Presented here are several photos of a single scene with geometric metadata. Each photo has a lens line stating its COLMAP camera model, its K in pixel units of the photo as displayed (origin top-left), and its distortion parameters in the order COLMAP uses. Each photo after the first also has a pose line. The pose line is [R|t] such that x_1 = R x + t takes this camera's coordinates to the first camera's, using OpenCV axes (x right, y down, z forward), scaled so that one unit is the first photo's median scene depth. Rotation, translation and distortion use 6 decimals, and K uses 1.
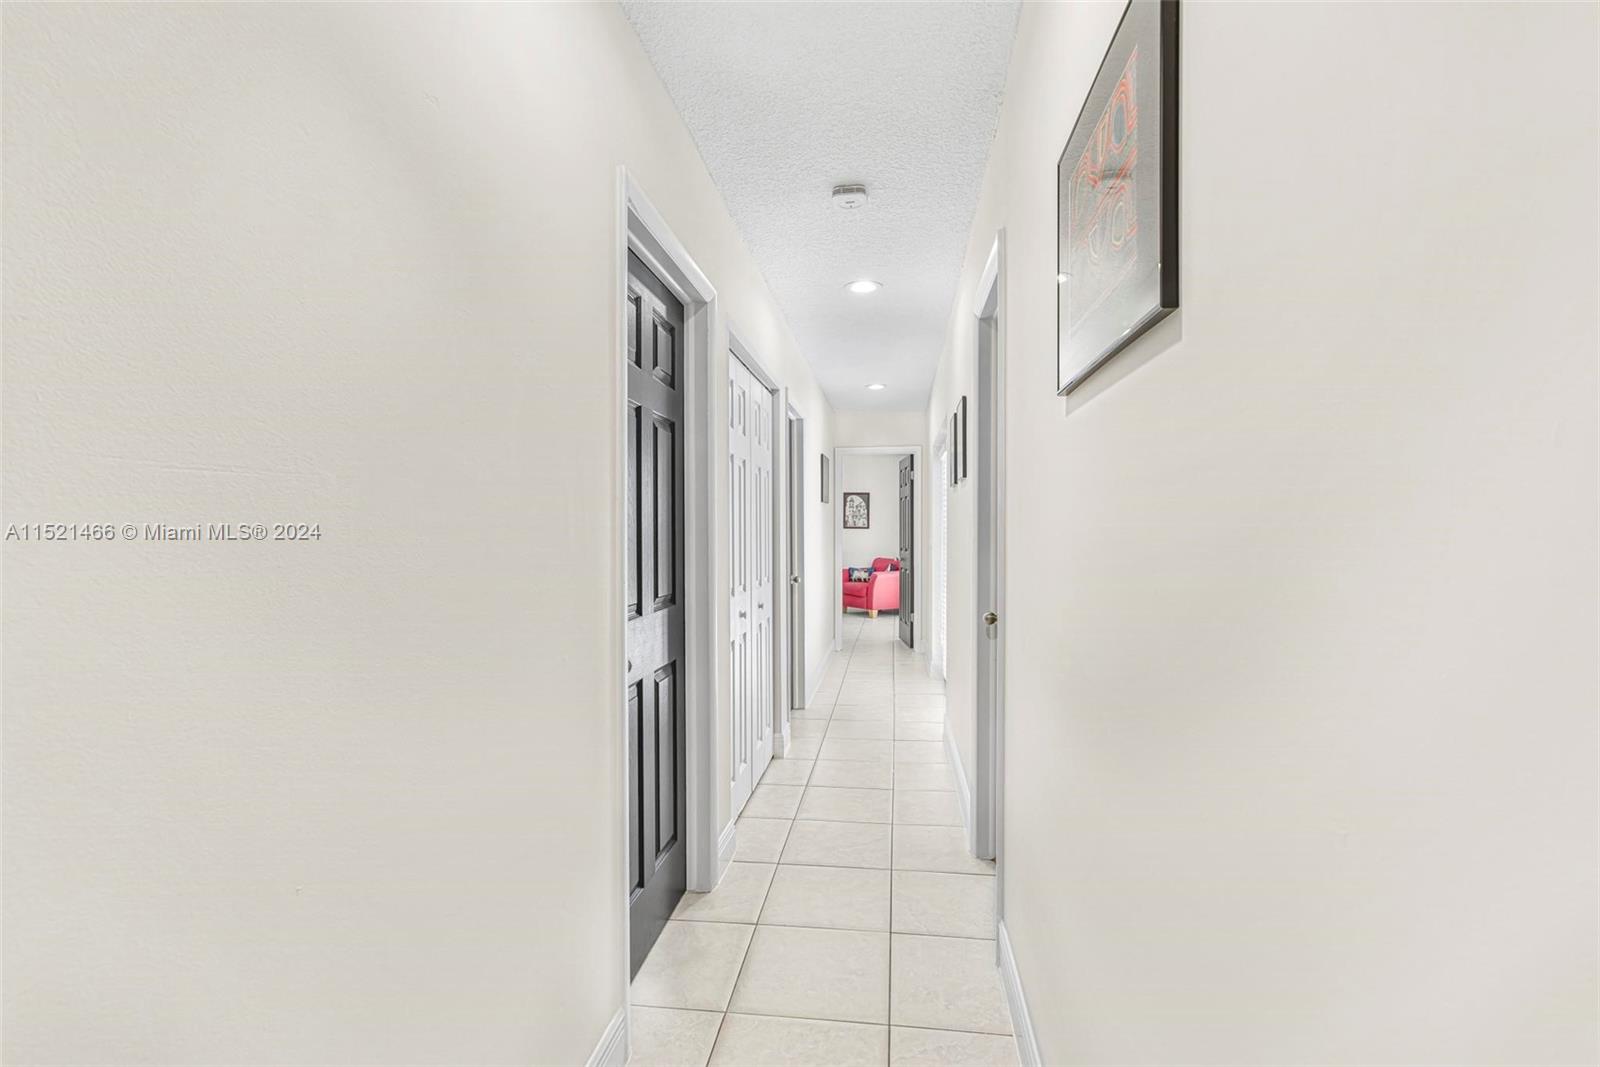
lens RADIAL K [[724.1, 0, 802.1], [0, 724.1, 532.8], [0, 0, 1]] dist [-0.011628, 0.005271]
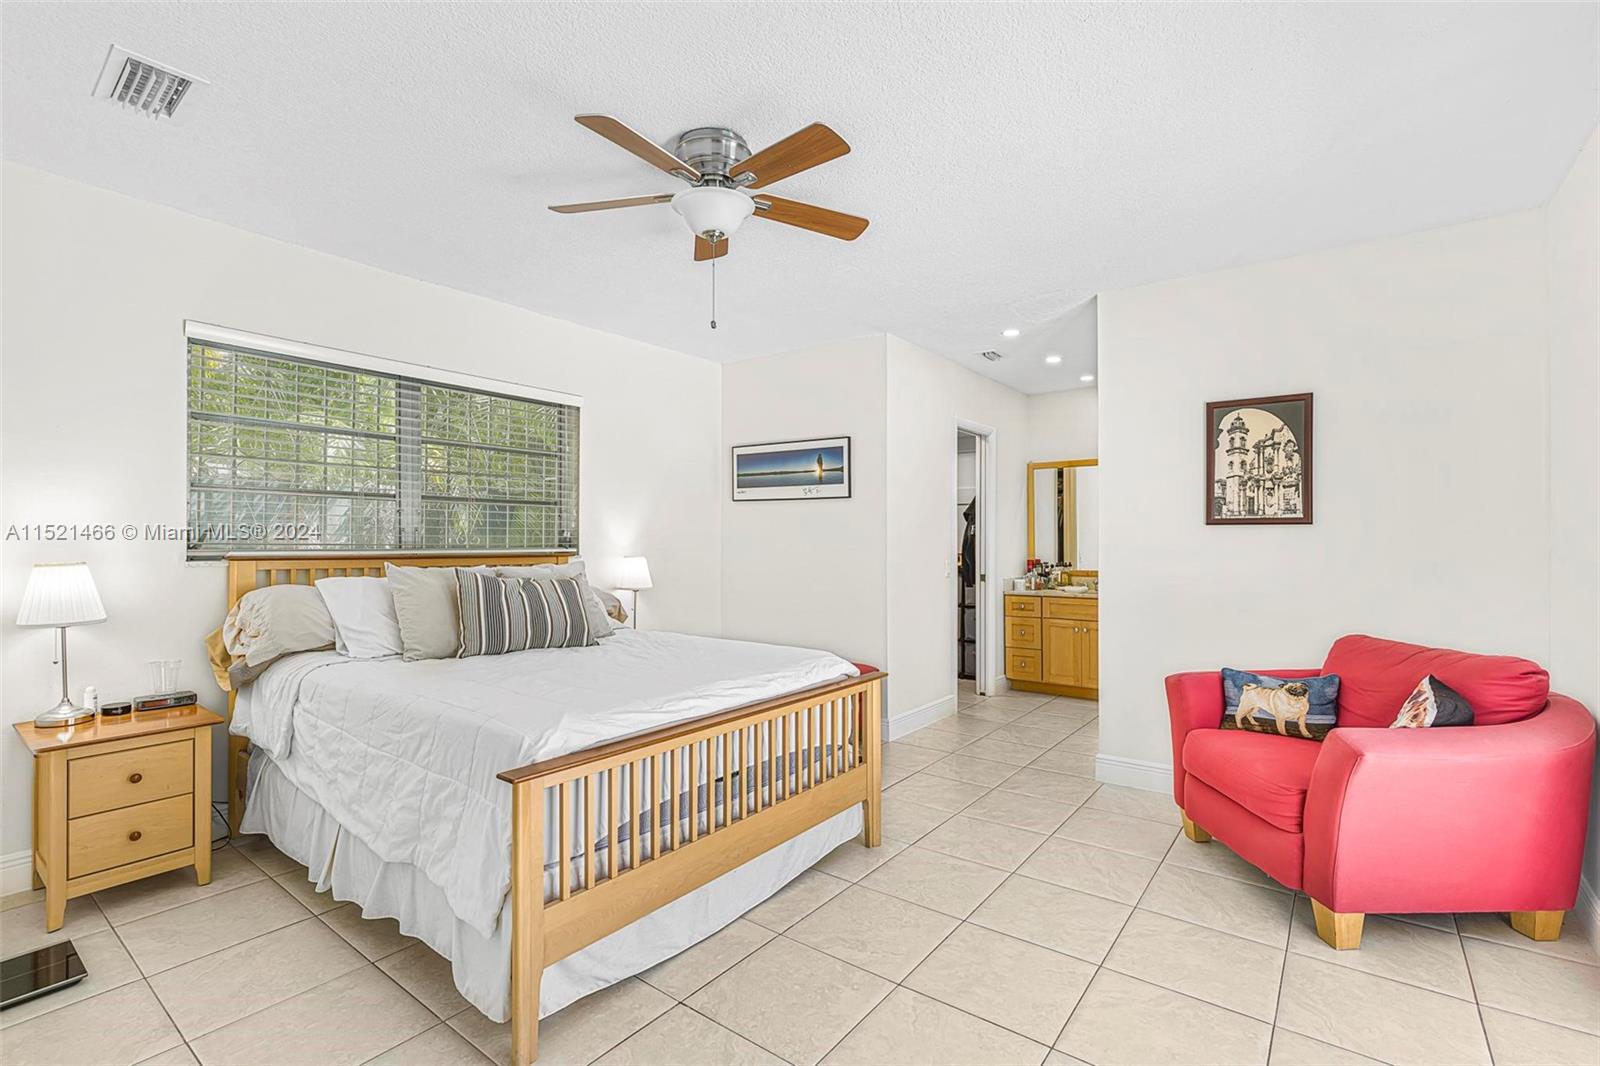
lens RADIAL K [[724.1, 0, 797.4], [0, 724.1, 534.2], [0, 0, 1]] dist [-0.011628, 0.005271]
pose [[0.864509, -0.006525, -0.502575, 0.061142], [0.000077, 0.999917, -0.012849, 0.002128], [0.502617, 0.011069, 0.864438, 0.662320]]
